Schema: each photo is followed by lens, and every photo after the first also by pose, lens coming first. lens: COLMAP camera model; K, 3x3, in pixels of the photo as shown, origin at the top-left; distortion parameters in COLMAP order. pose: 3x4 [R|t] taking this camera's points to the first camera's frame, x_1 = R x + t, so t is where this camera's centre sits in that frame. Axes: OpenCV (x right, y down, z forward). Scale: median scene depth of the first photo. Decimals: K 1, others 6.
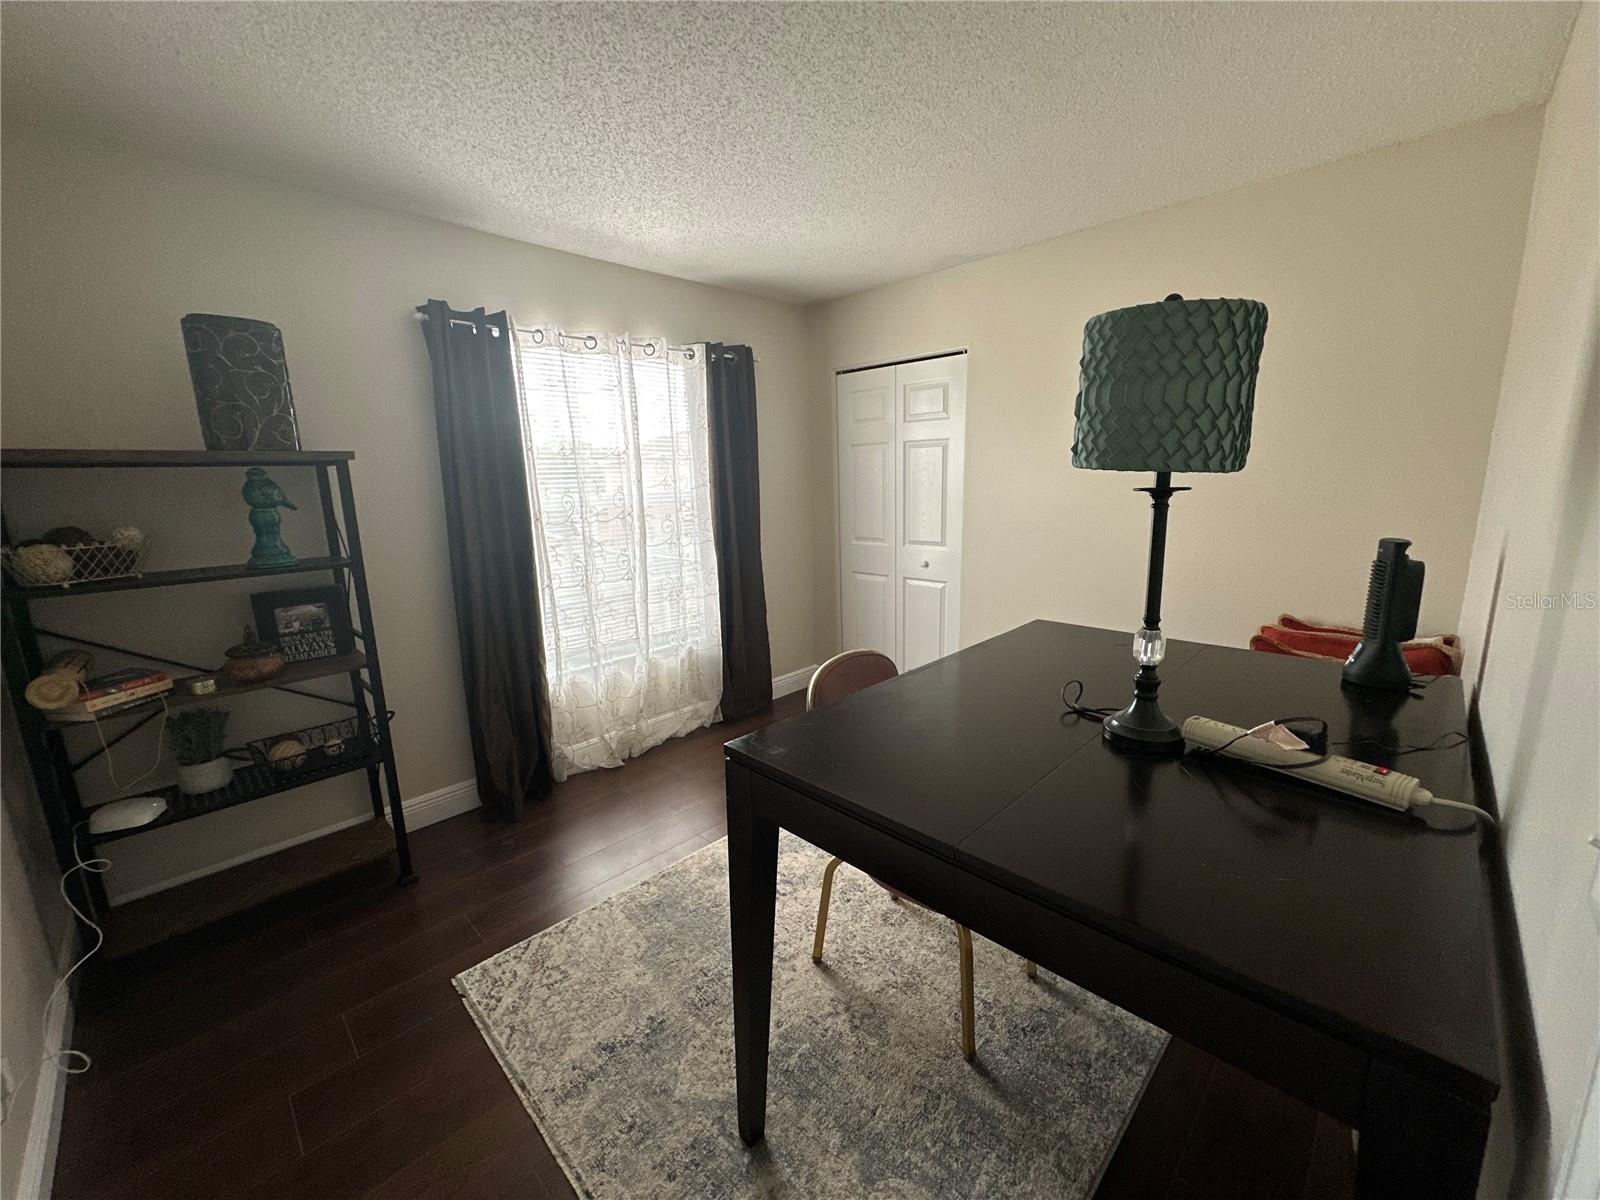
lens RADIAL K [[637.8, 0, 806.9], [0, 637.8, 597.9], [0, 0, 1]] dist [-0.002310, -0.000272]
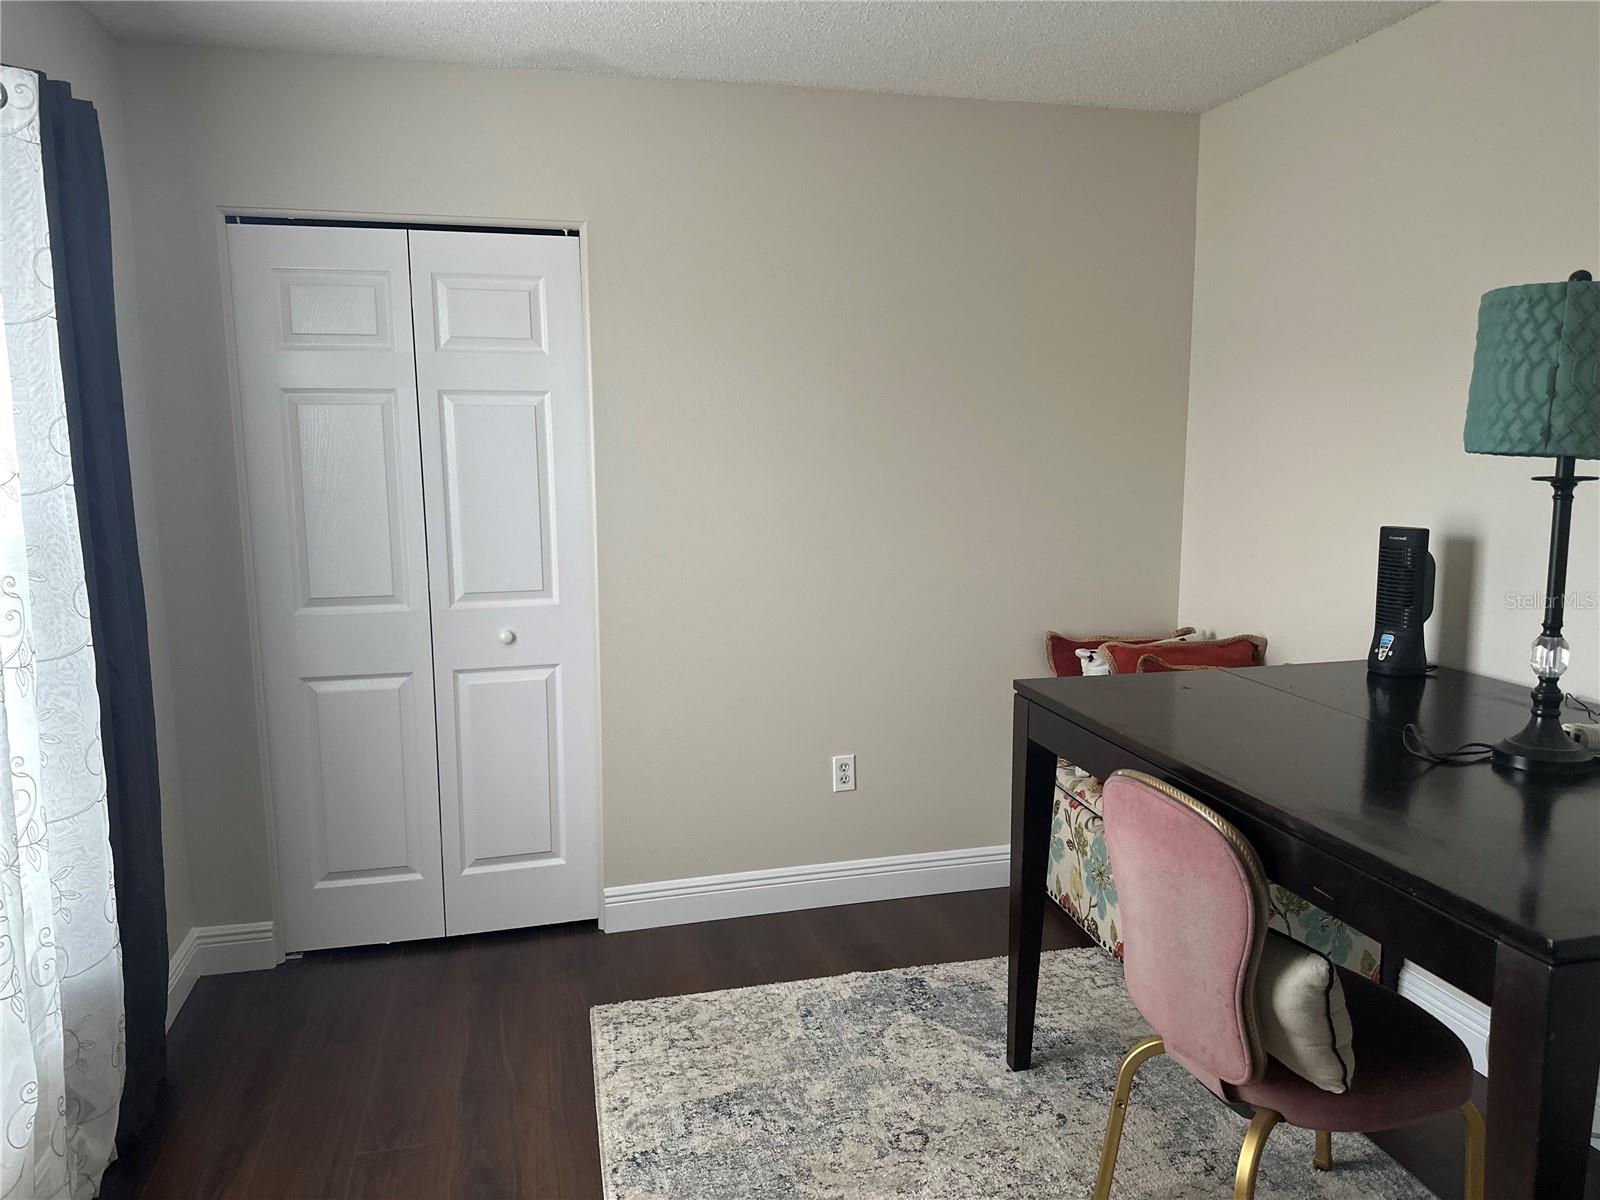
lens RADIAL K [[1117.0, 0, 800.0], [0, 1117.0, 600.0], [0, 0, 1]] dist [0.064401, -0.104822]
pose [[0.528436, -0.096424, 0.843480, -0.723383], [0.154900, 0.987803, 0.015878, -0.101776], [-0.834722, 0.122264, 0.536926, 0.563822]]
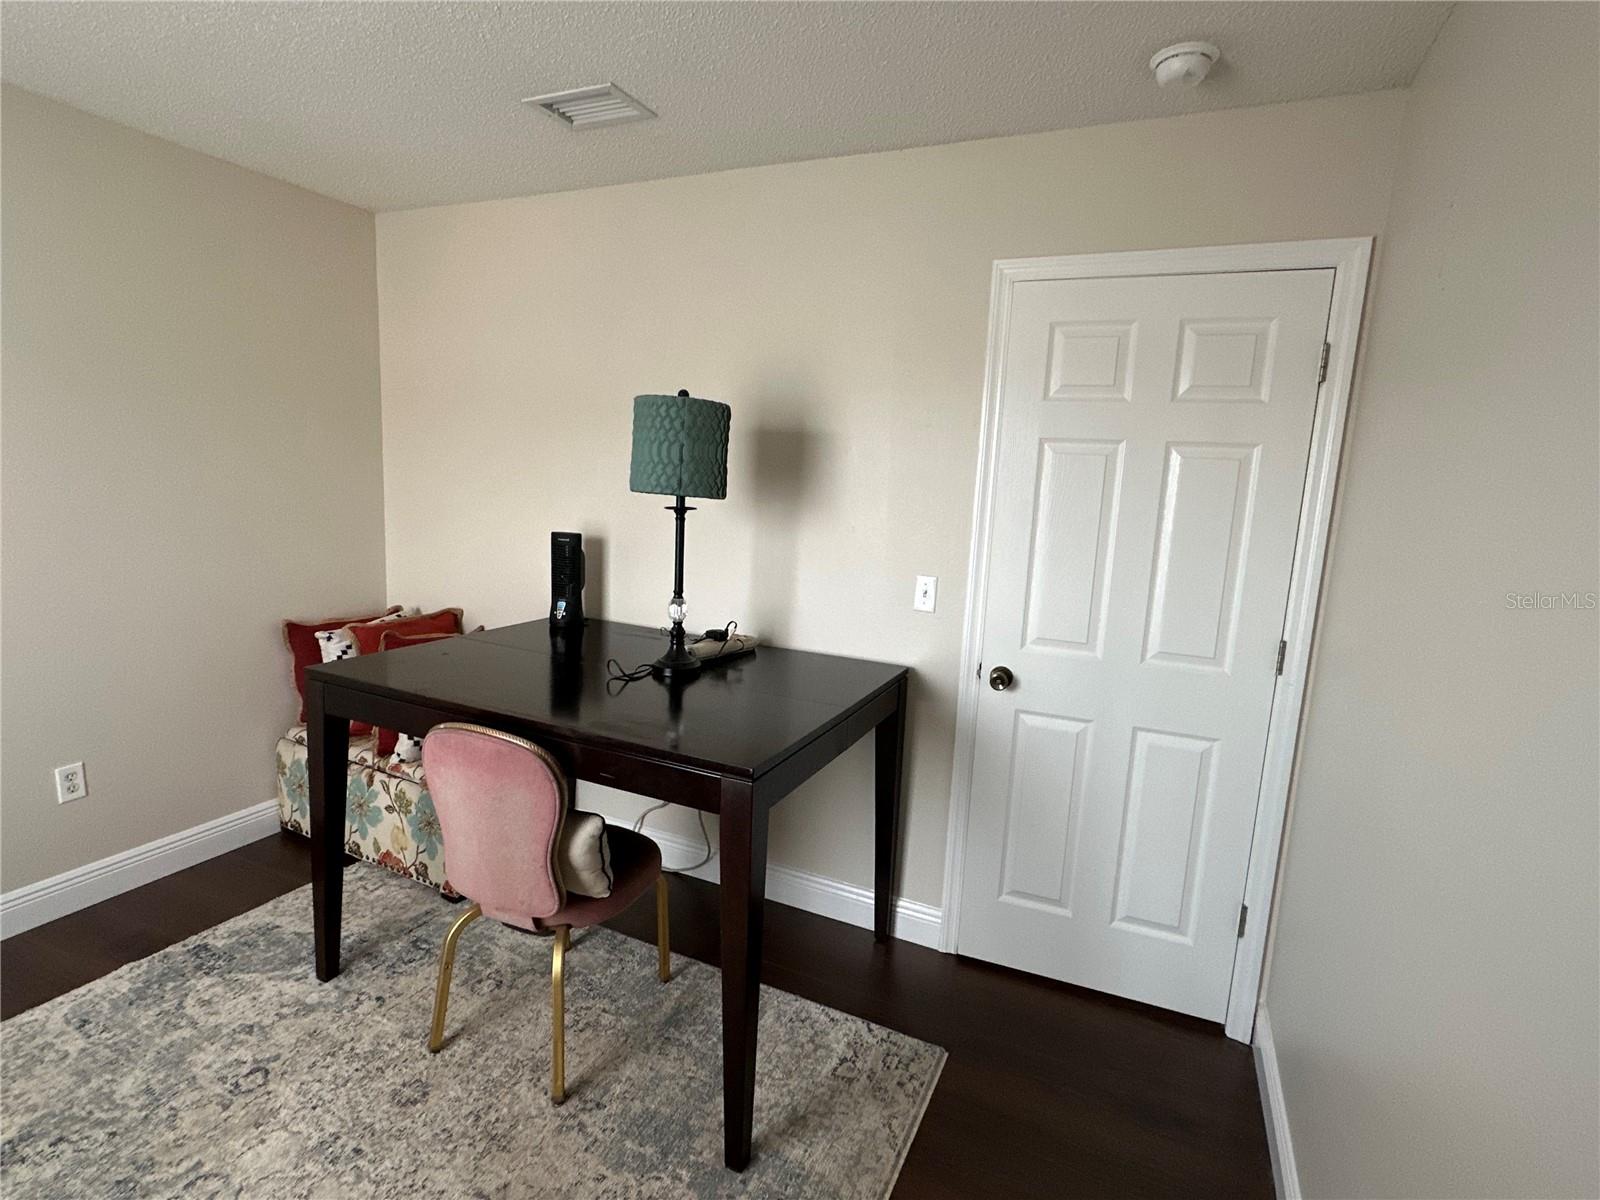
lens RADIAL K [[794.9, 0, 800.0], [0, 794.9, 600.0], [0, 0, 1]] dist [0.001749, -0.001052]
pose [[-0.331181, -0.139469, 0.933203, -0.743966], [0.137506, 0.971324, 0.193965, -0.153012], [-0.933494, 0.192559, -0.302506, 0.718835]]
